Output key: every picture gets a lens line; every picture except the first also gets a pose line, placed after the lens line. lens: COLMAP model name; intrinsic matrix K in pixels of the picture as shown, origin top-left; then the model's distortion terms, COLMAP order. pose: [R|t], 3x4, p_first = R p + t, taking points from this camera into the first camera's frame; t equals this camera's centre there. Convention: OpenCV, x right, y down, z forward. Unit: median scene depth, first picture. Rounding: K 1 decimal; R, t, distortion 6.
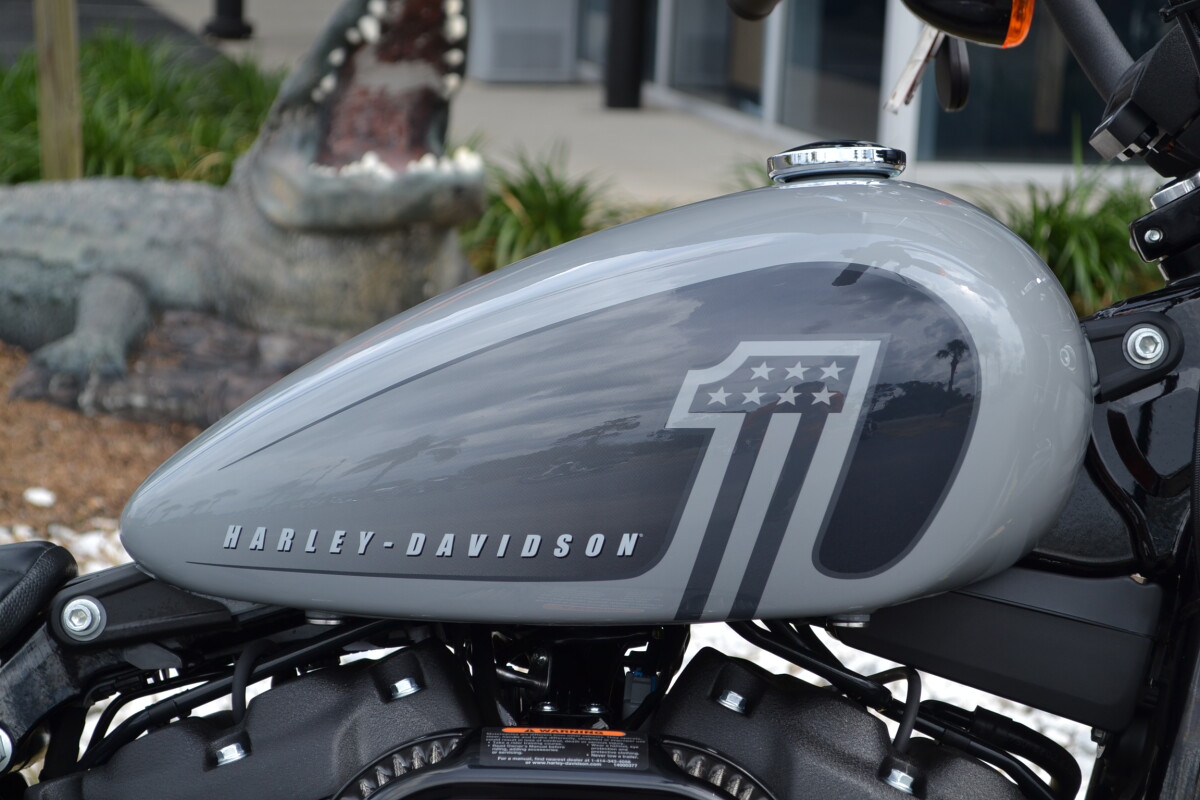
lens RADIAL K [[2781.0, 0, 601.7], [0, 2781.0, 399.3], [0, 0, 1]] dist [0.105377, 0.000000]
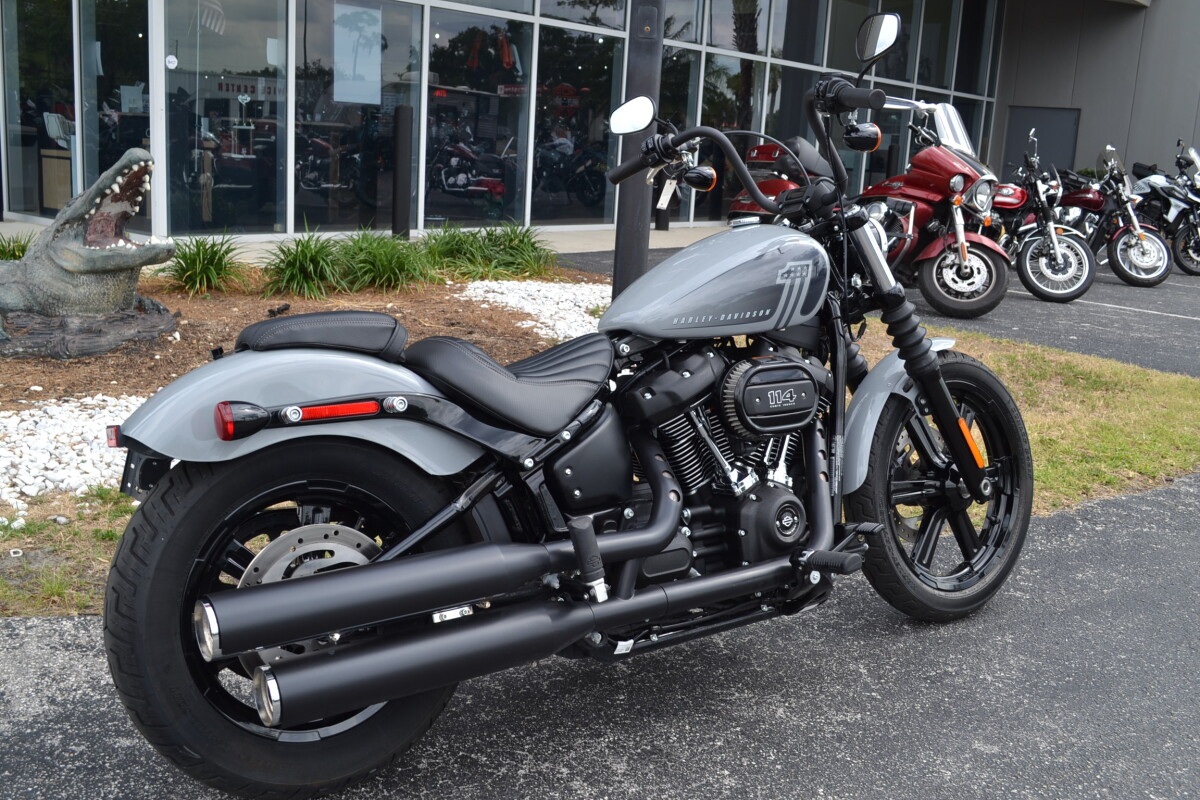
lens RADIAL K [[1181.1, 0, 600.9], [0, 1181.1, 400.0], [0, 0, 1]] dist [-0.065781, 0.000000]
pose [[0.803546, -0.125398, 0.581884, -1.143361], [0.091062, 0.991948, 0.088018, 0.002929], [-0.588236, -0.017739, 0.808495, -0.276196]]
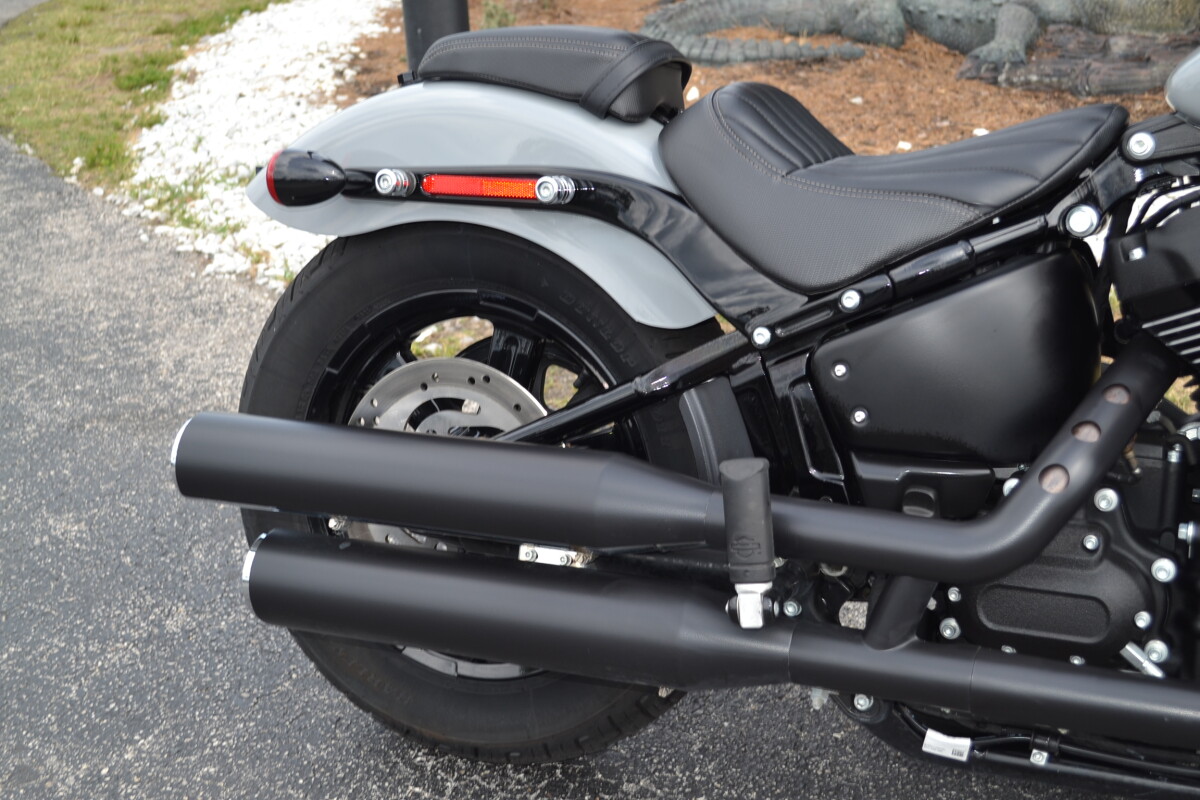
lens RADIAL K [[1608.4, 0, 602.0], [0, 1608.4, 403.5], [0, 0, 1]] dist [-0.006809, 0.000000]
pose [[0.926368, 0.054453, -0.372661, -0.115331], [0.014294, 0.983696, 0.179270, 0.052586], [0.376347, -0.171397, 0.910487, -0.053362]]
